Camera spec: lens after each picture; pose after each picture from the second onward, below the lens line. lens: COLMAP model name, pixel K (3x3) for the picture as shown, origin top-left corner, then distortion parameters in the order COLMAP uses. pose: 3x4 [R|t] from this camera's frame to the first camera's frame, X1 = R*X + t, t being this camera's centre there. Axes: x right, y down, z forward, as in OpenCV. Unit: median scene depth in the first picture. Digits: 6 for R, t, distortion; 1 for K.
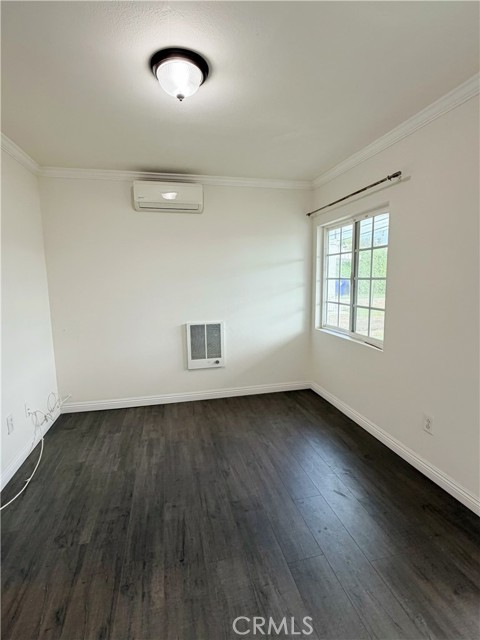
lens RADIAL K [[312.0, 0, 240.5], [0, 312.0, 320.3], [0, 0, 1]] dist [-0.000553, 0.000273]
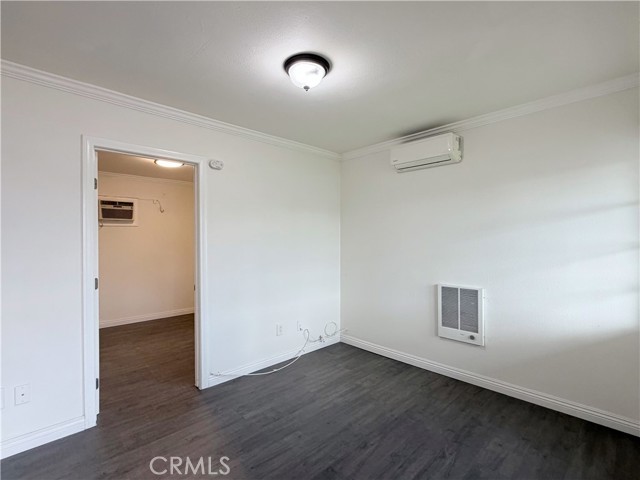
lens RADIAL K [[312.0, 0, 320.2], [0, 312.0, 239.5], [0, 0, 1]] dist [-0.000553, 0.000273]
pose [[0.505793, 0.011613, -0.862577, 0.461356], [-0.124661, 0.990398, -0.059764, -0.021751], [0.853600, 0.137757, 0.502384, 0.248108]]
